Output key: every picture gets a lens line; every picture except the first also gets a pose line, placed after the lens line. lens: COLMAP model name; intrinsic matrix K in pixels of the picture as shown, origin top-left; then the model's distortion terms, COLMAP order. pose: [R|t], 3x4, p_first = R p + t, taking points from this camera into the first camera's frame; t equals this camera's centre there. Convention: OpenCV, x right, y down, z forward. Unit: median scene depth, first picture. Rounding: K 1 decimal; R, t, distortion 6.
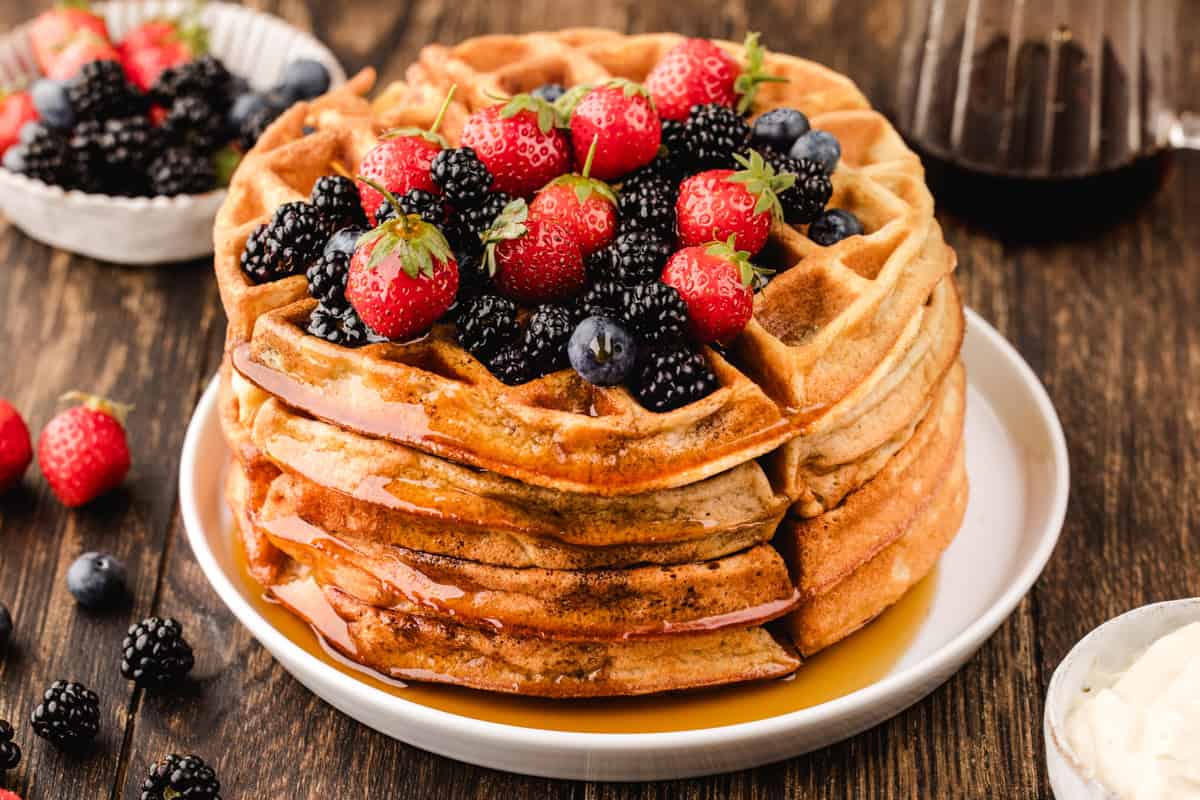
lens RADIAL K [[3408.5, 0, 602.5], [0, 3408.5, 396.2], [0, 0, 1]] dist [0.017455, 0.000000]
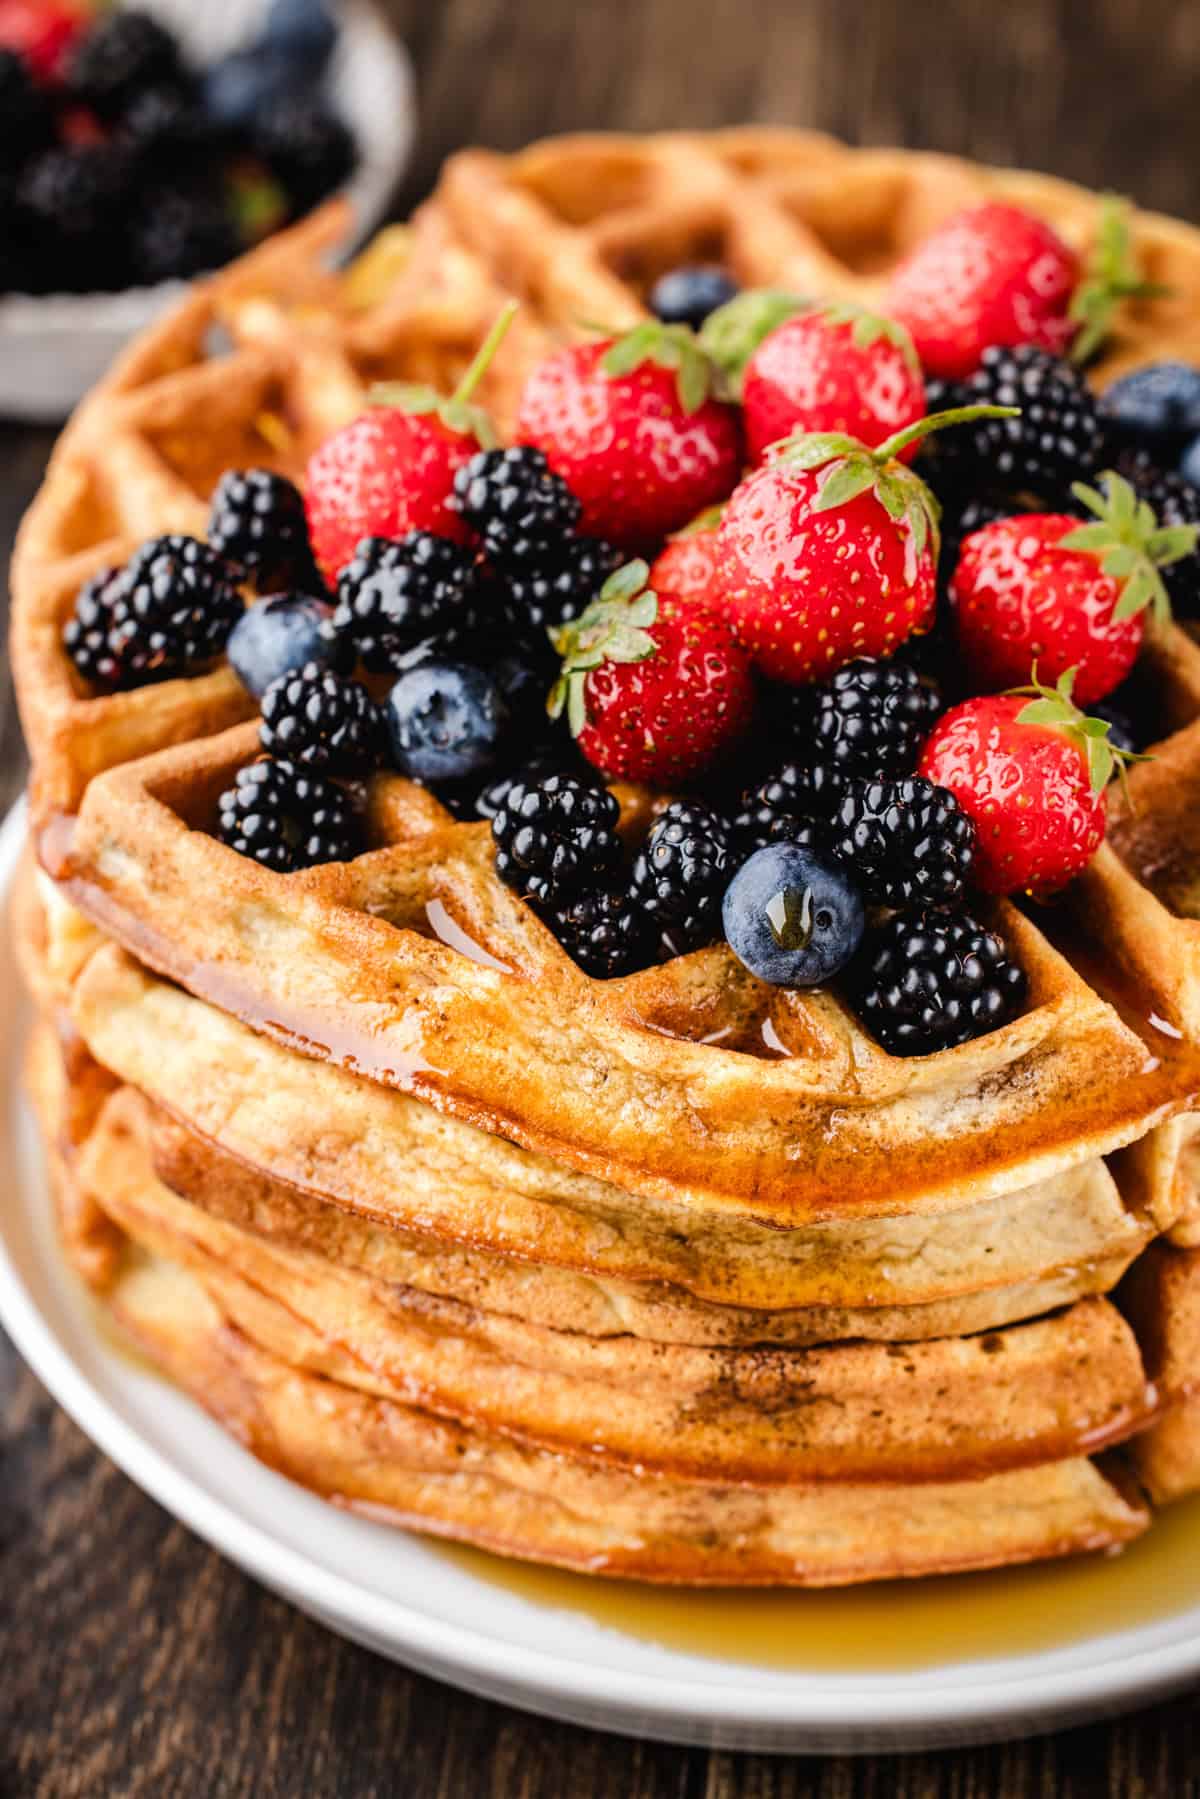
lens RADIAL K [[5109.9, 0, 506.9], [0, 5109.9, 998.9], [0, 0, 1]] dist [0.017455, 0.000000]
pose [[0.998406, 0.050727, -0.024763, -0.021875], [-0.046799, 0.989129, 0.139402, -0.099952], [0.031565, -0.138021, 0.989926, 0.273331]]
